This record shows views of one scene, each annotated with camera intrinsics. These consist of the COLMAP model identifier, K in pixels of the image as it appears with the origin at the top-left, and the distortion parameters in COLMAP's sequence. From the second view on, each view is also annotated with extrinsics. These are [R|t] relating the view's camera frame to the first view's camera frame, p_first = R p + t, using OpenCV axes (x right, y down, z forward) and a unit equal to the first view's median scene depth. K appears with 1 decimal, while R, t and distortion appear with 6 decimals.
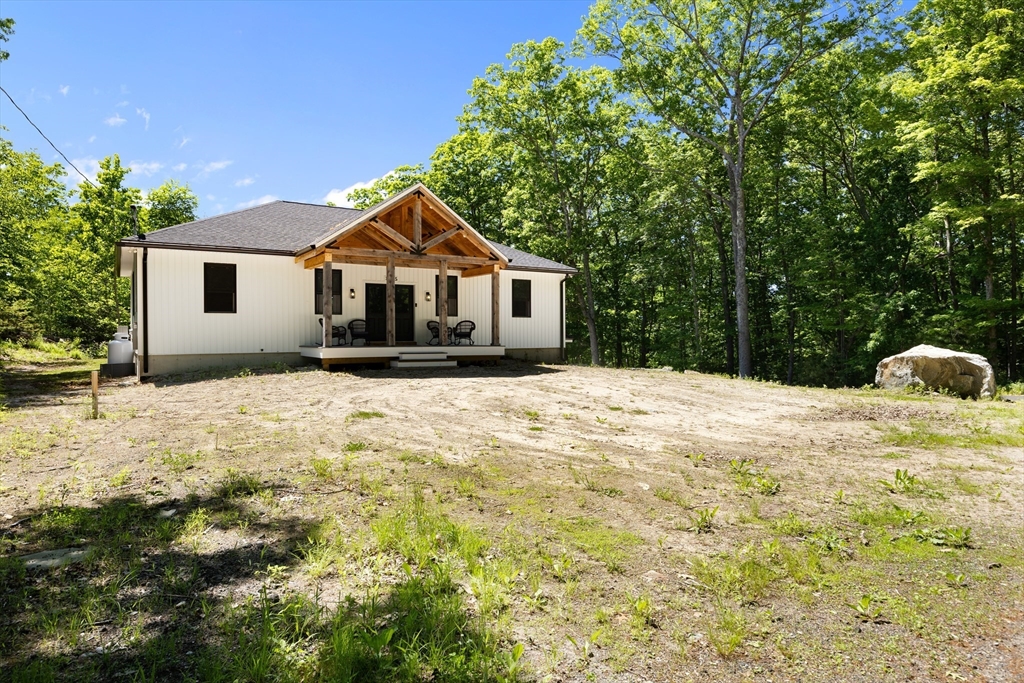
lens RADIAL K [[659.9, 0, 514.0], [0, 659.9, 338.2], [0, 0, 1]] dist [0.005462, 0.000636]
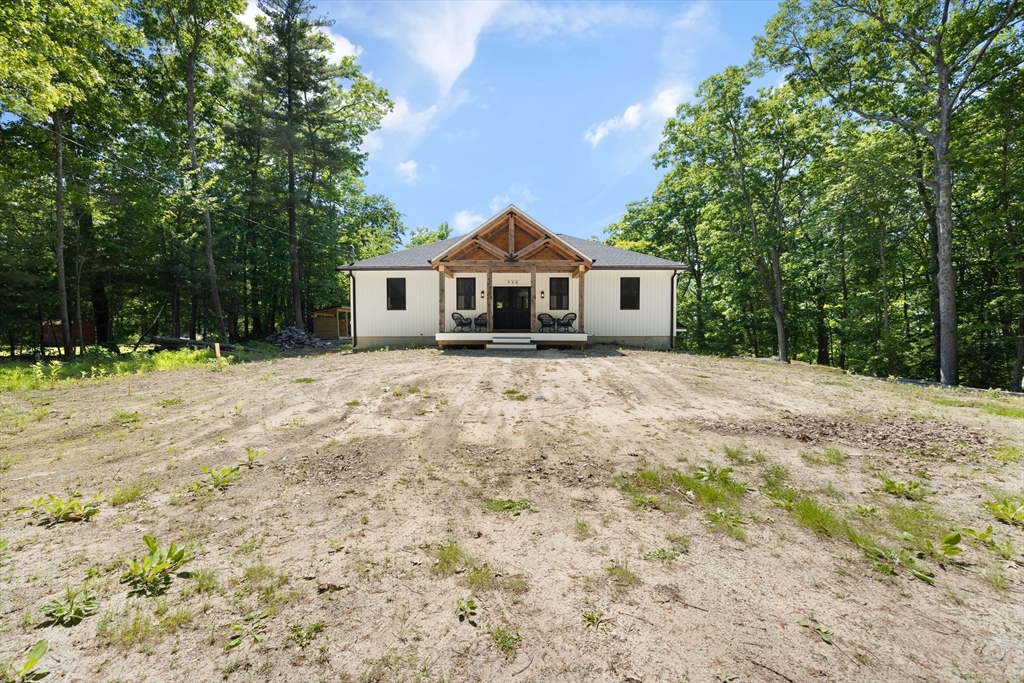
lens RADIAL K [[433.0, 0, 510.5], [0, 433.0, 347.4], [0, 0, 1]] dist [-0.003239, 0.000069]
pose [[0.830110, 0.026531, -0.556969, 0.292467], [-0.004264, 0.999140, 0.041239, 0.005024], [0.557584, -0.031858, 0.829509, 0.259631]]
